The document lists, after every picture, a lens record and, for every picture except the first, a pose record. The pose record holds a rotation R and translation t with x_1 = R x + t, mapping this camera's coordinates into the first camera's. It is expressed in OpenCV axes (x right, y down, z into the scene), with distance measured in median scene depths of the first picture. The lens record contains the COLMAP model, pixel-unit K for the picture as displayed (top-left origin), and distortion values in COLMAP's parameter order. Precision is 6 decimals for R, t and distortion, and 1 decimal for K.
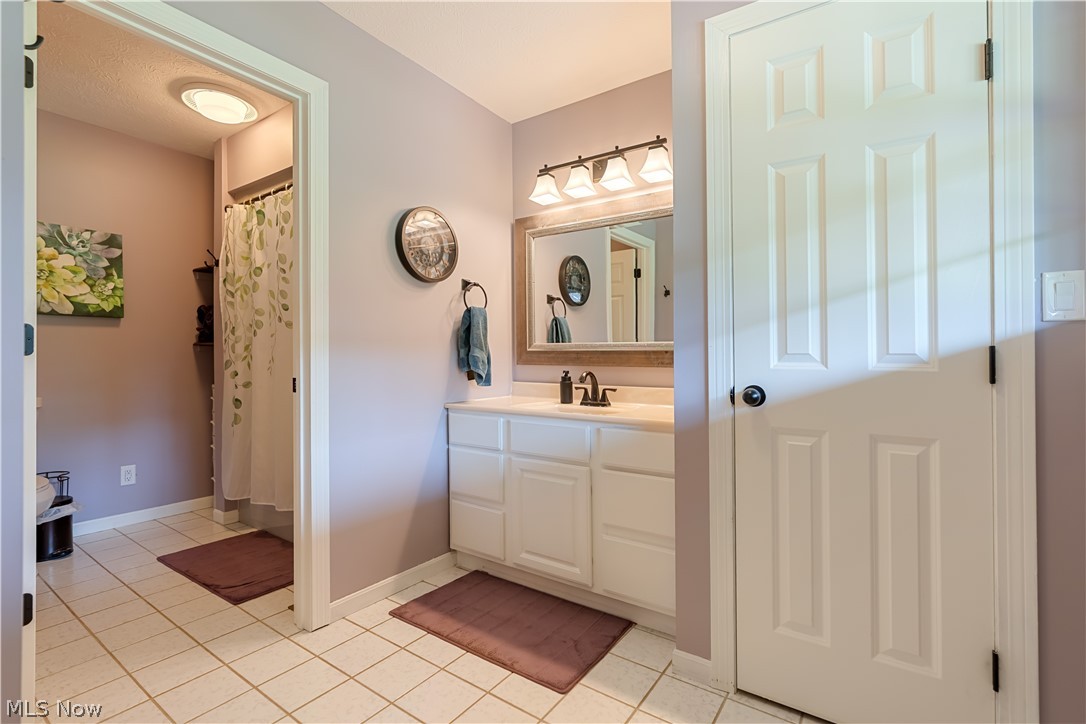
lens RADIAL K [[496.9, 0, 545.0], [0, 496.9, 352.9], [0, 0, 1]] dist [-0.008027, 0.002859]
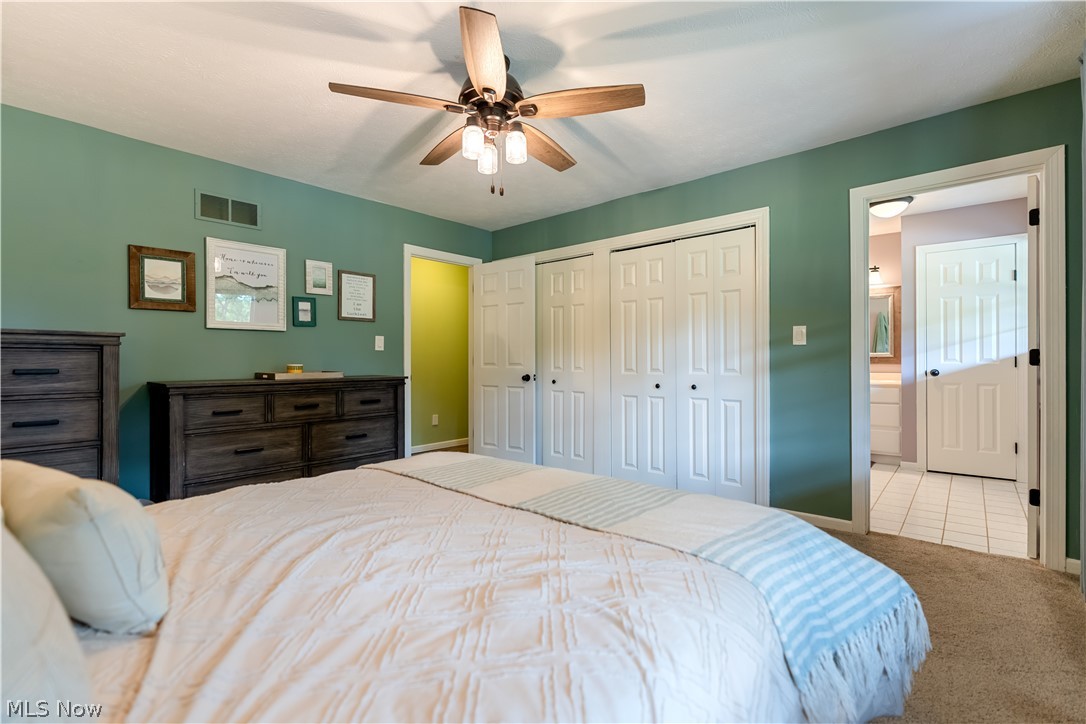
lens RADIAL K [[496.9, 0, 542.0], [0, 496.9, 368.9], [0, 0, 1]] dist [-0.008027, 0.002859]
pose [[0.995862, -0.004549, -0.090761, -1.828034], [0.005847, 0.999884, 0.014040, 0.005425], [0.090687, -0.014513, 0.995774, -2.407501]]
